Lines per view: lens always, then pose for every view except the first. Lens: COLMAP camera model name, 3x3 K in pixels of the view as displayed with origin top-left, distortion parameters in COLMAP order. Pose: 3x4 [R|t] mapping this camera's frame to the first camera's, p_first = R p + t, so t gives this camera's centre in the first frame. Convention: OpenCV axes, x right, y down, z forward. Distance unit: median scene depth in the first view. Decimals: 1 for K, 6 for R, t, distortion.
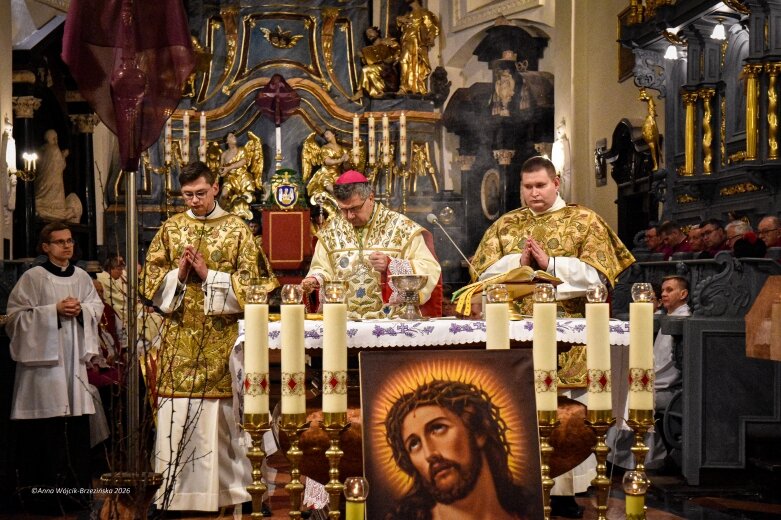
lens RADIAL K [[1594.8, 0, 390.5], [0, 1594.8, 260.0], [0, 0, 1]] dist [0.264063, -0.300862]
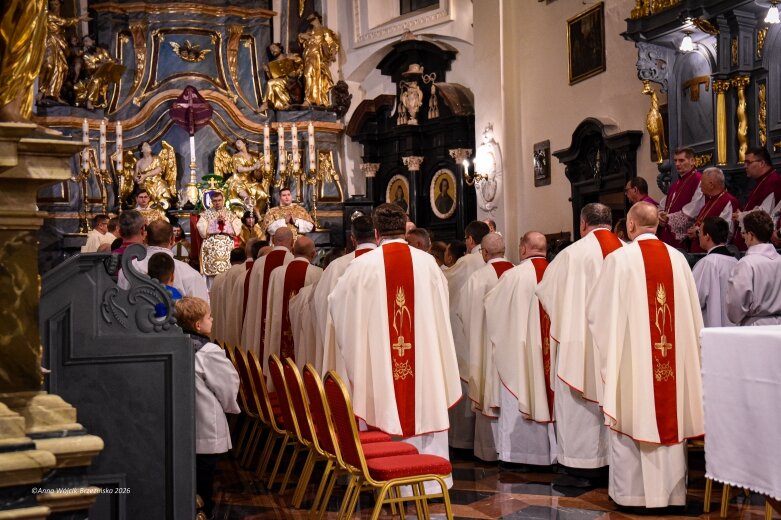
lens RADIAL K [[1318.4, 0, 390.5], [0, 1318.4, 260.0], [0, 0, 1]] dist [0.164924, 0.025598]
pose [[0.986676, -0.016556, 0.161852, -0.082742], [0.017376, 0.999842, -0.003652, 0.002900], [-0.161766, 0.006415, 0.986808, 0.125329]]
